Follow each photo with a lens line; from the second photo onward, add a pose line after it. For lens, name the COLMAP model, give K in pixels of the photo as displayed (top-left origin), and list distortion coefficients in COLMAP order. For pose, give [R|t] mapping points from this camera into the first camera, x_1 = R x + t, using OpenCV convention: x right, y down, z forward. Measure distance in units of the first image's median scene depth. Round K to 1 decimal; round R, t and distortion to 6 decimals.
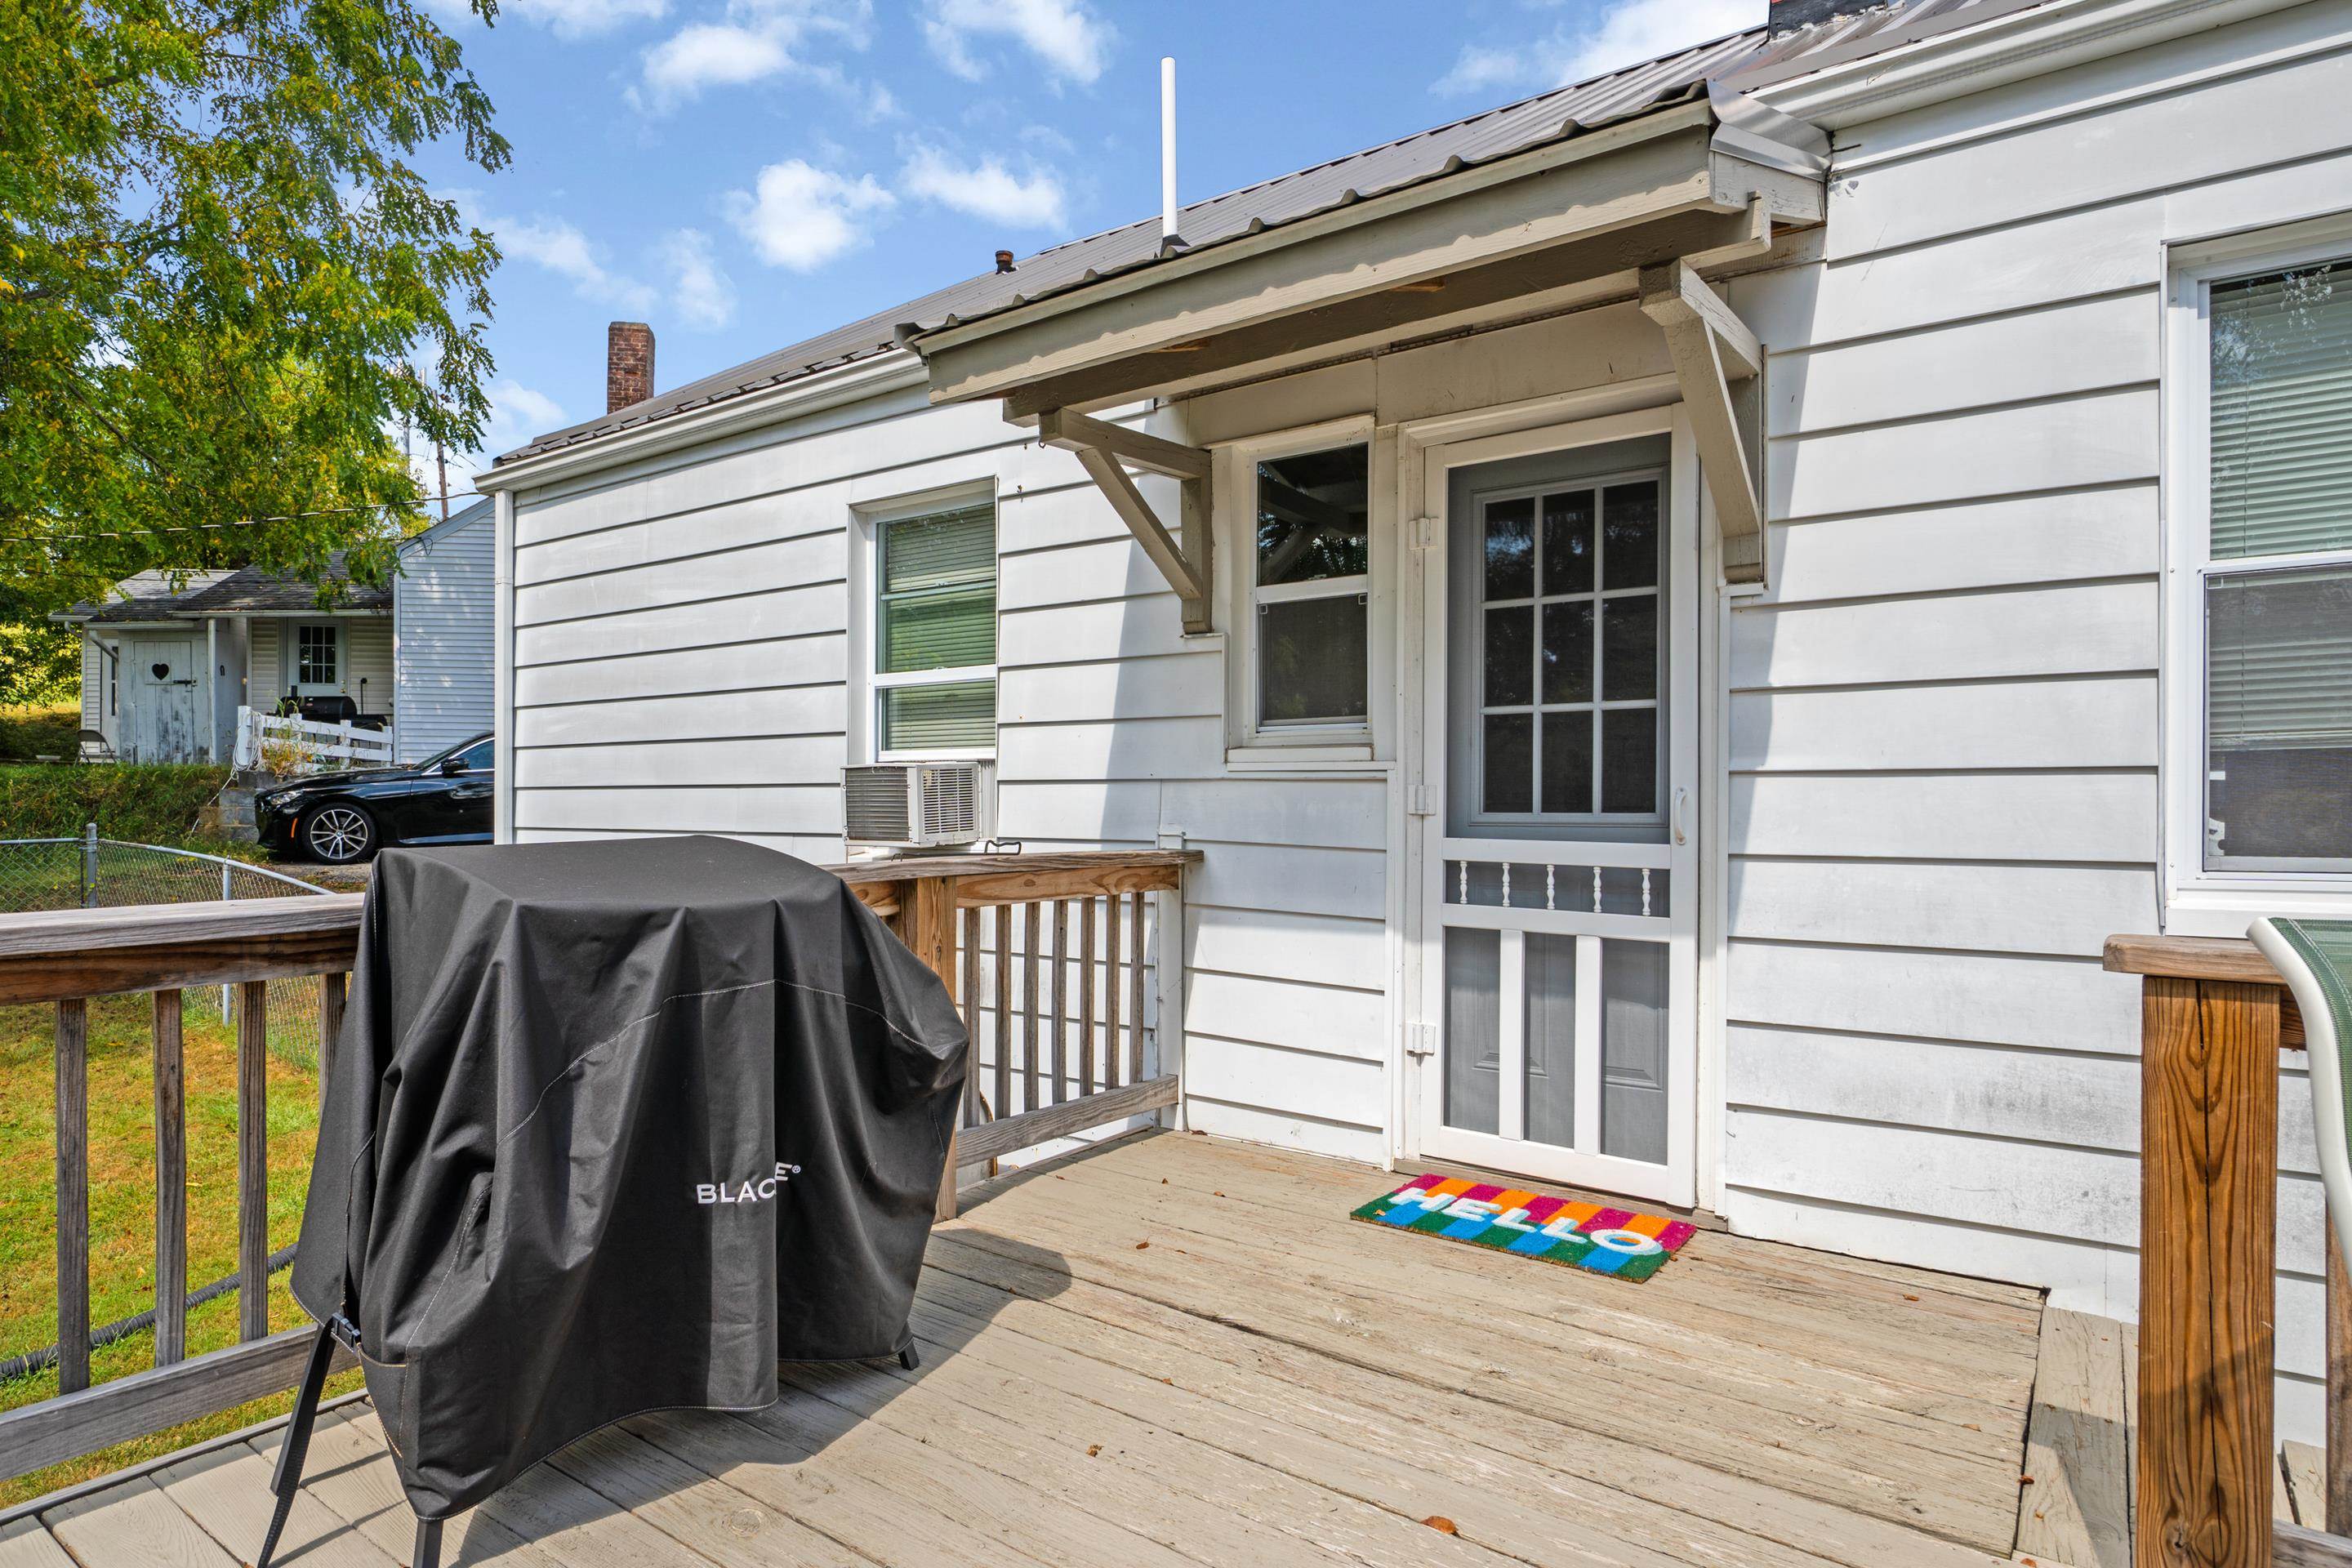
lens RADIAL K [[1304.3, 0, 1153.4], [0, 1304.3, 791.2], [0, 0, 1]] dist [-0.002115, -0.010882]
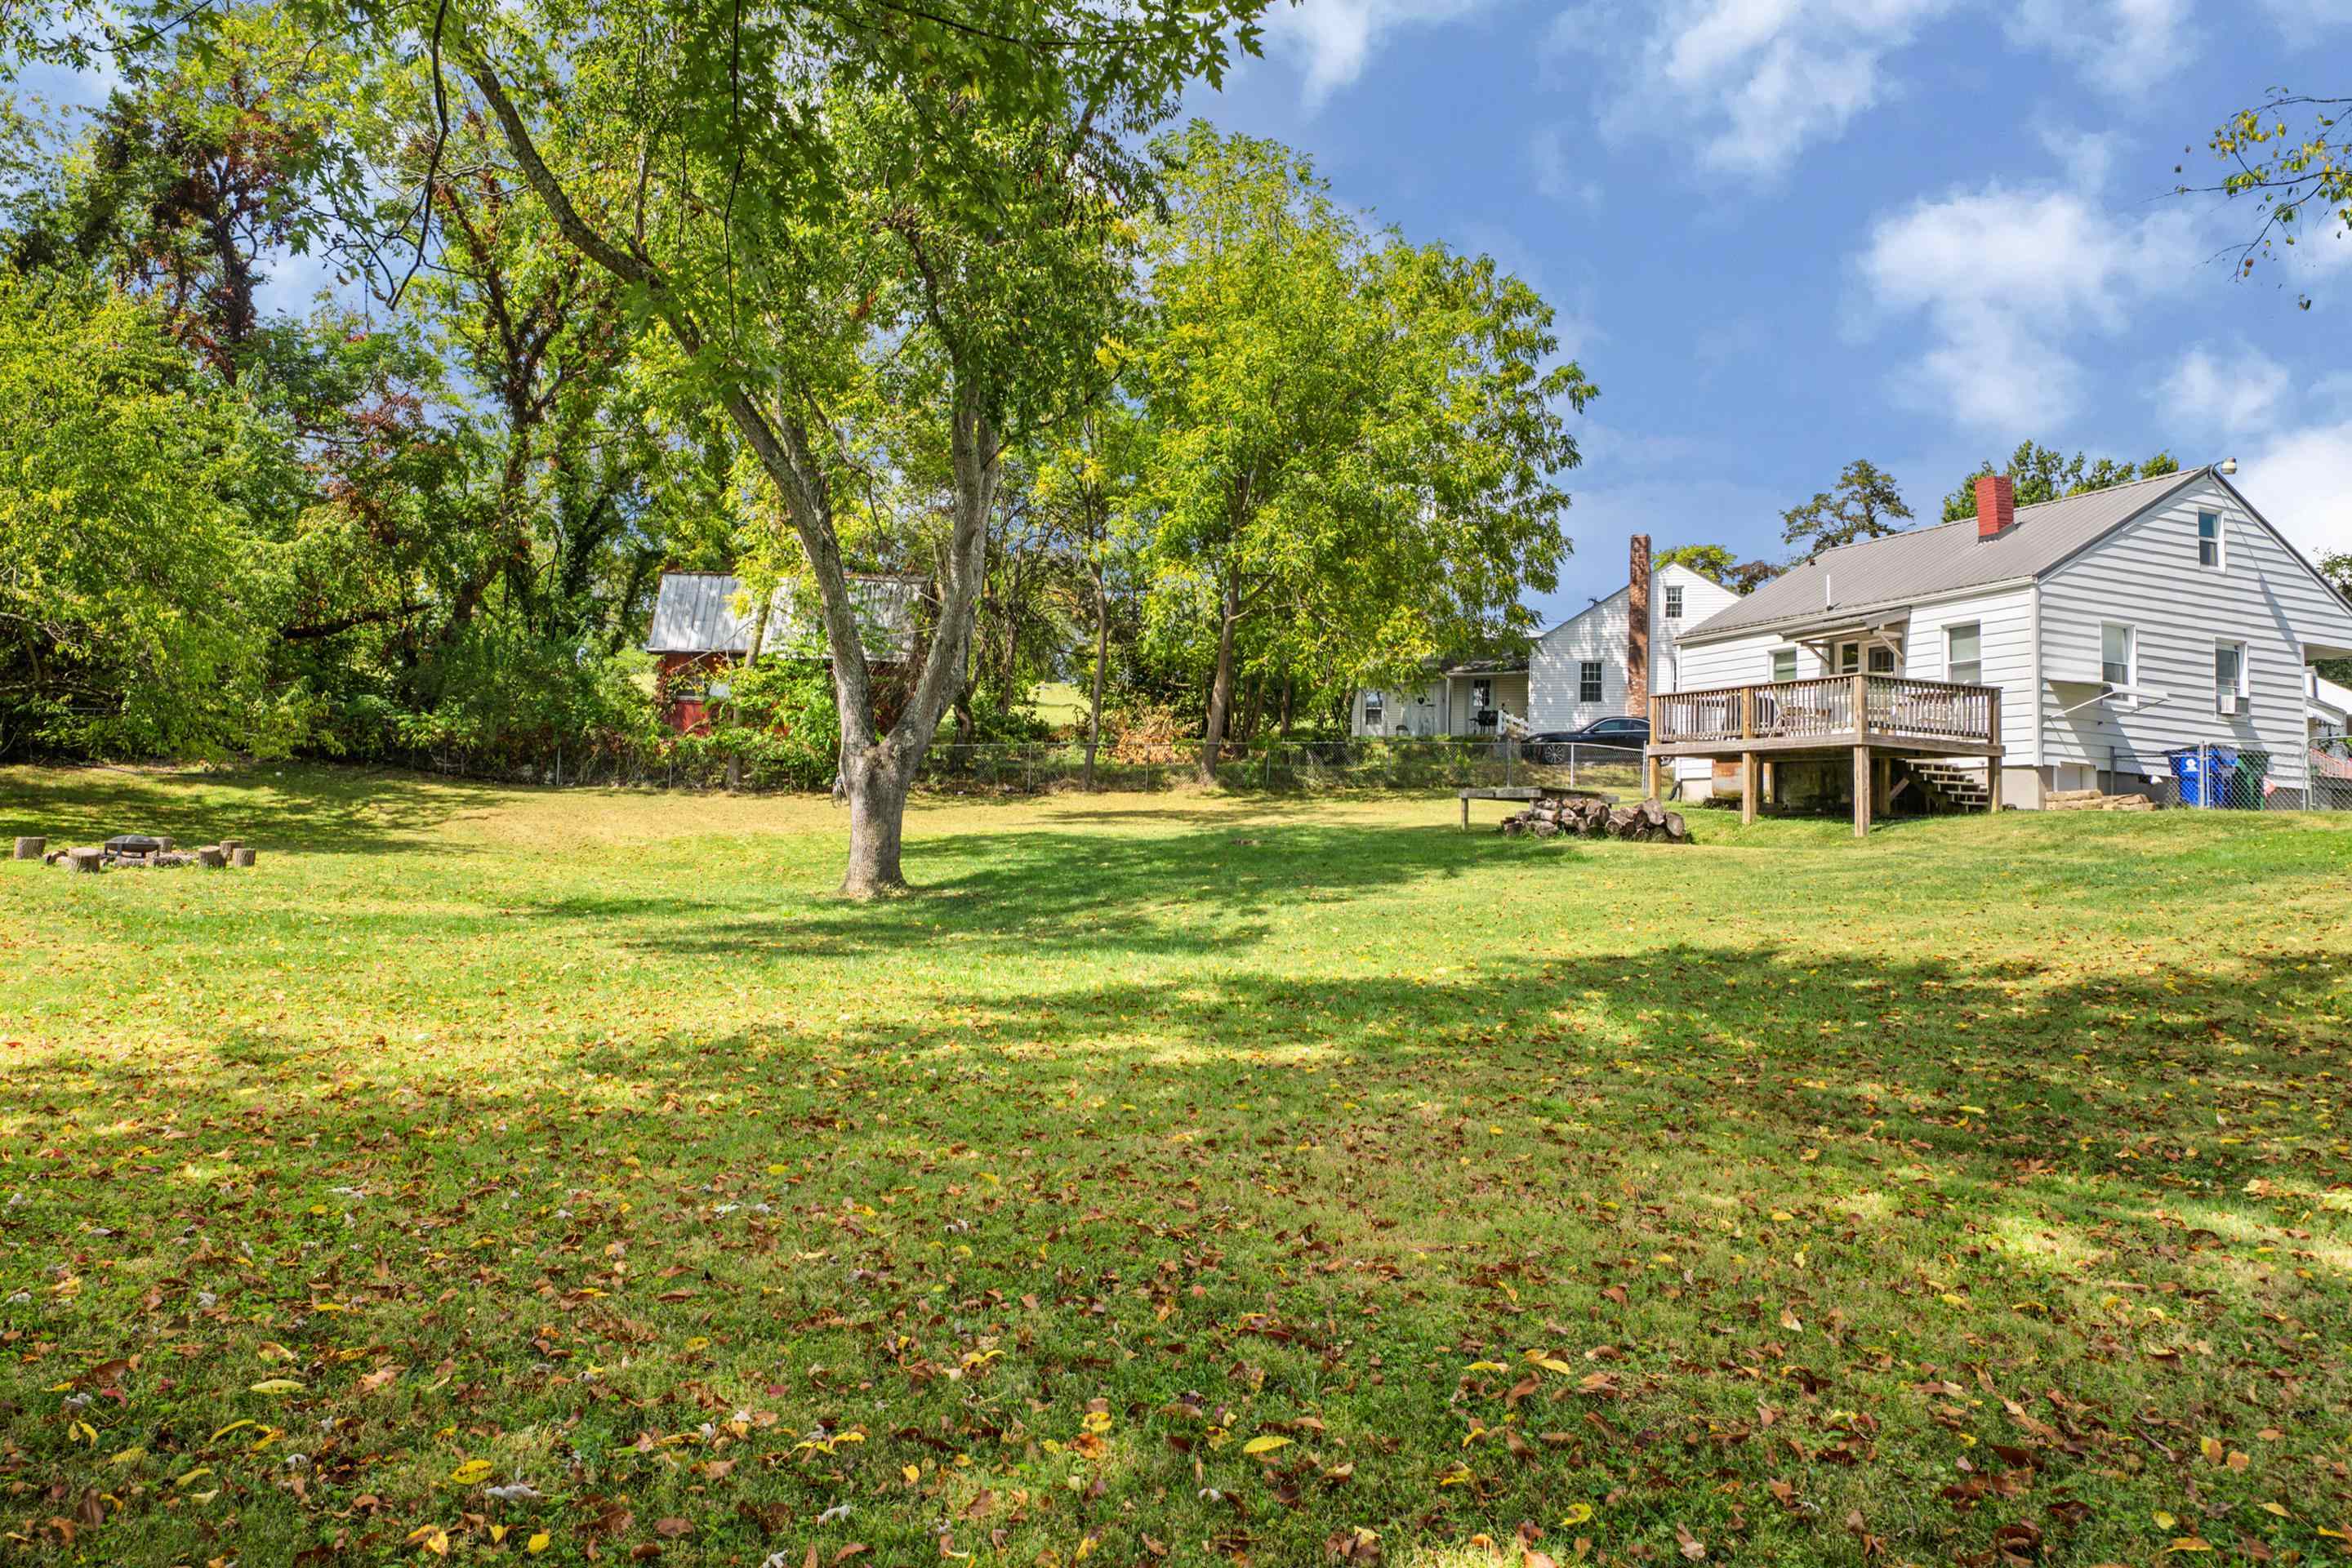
lens RADIAL K [[1411.6, 0, 1151.9], [0, 1411.6, 790.0], [0, 0, 1]] dist [-0.004648, -0.002332]
pose [[0.821759, 0.016425, -0.569598, 0.794562], [-0.039585, 0.998815, -0.028307, 0.486898], [0.568458, 0.045809, 0.821436, -4.123767]]
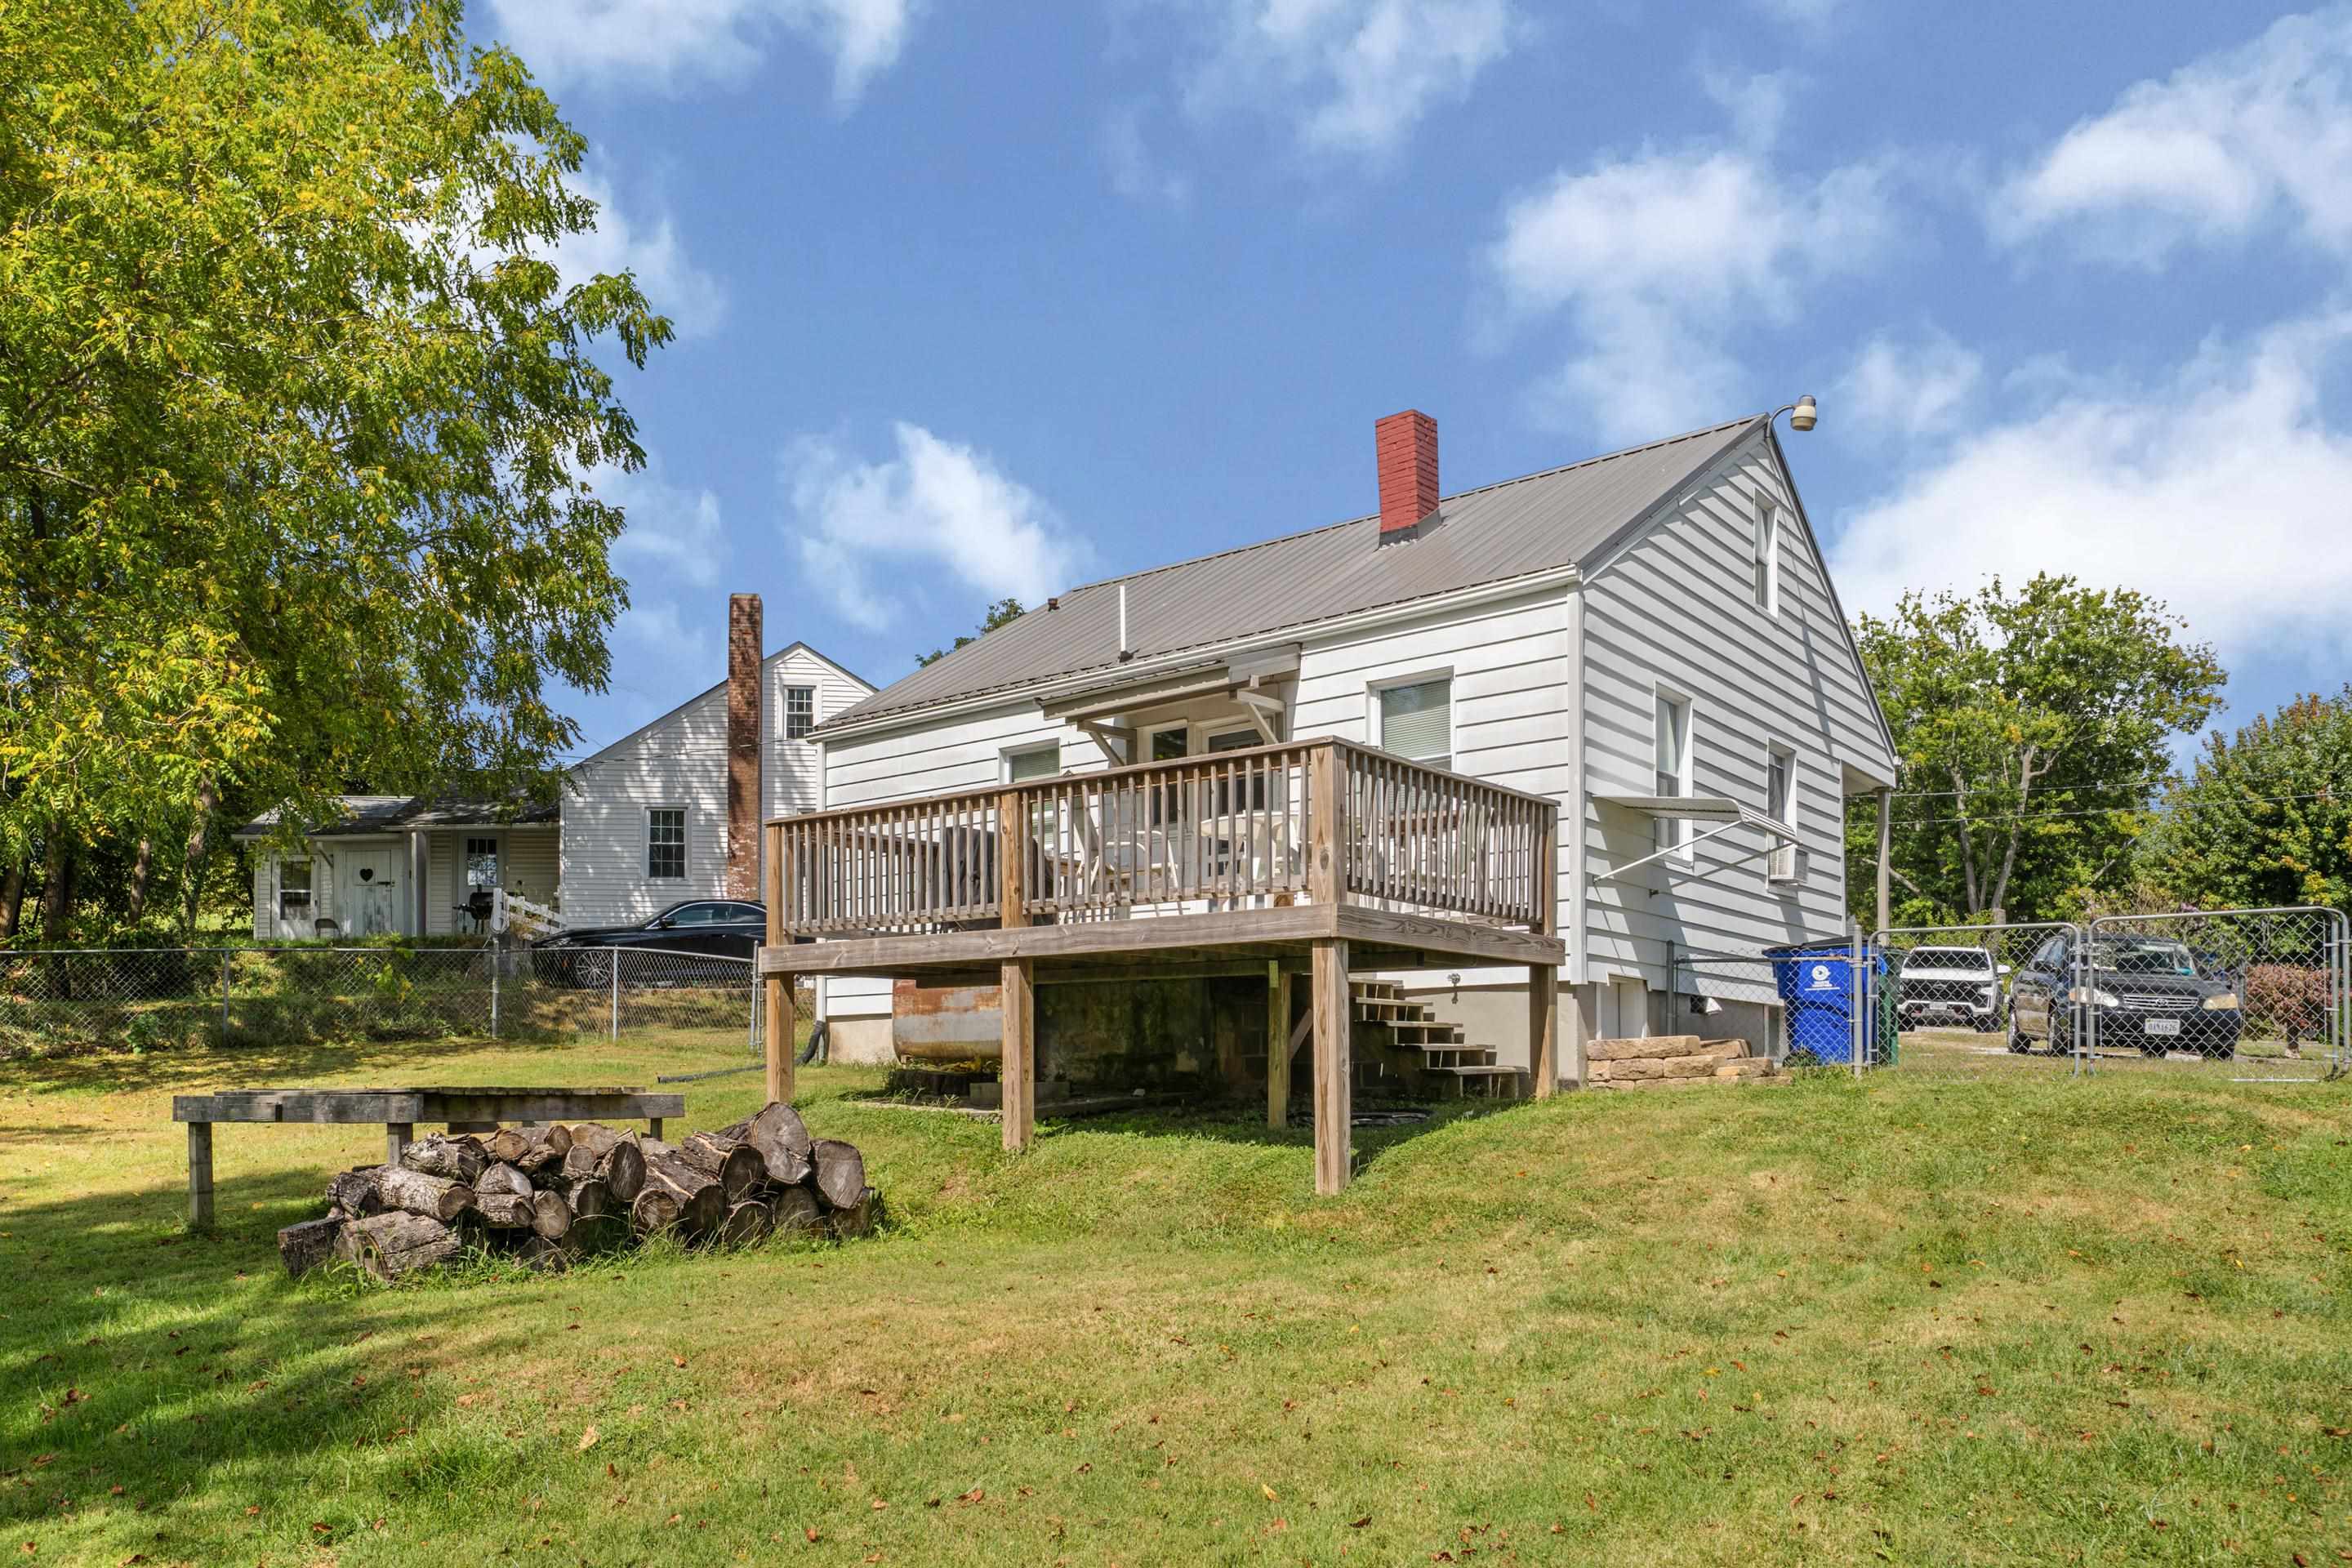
lens RADIAL K [[1670.1, 0, 1093.9], [0, 1670.1, 864.9], [0, 0, 1]] dist [-0.006353, -0.001785]
pose [[0.997369, -0.016018, -0.070700, 0.138153], [0.007319, 0.992549, -0.121628, 0.320455], [0.072121, 0.120791, 0.990055, -1.744787]]
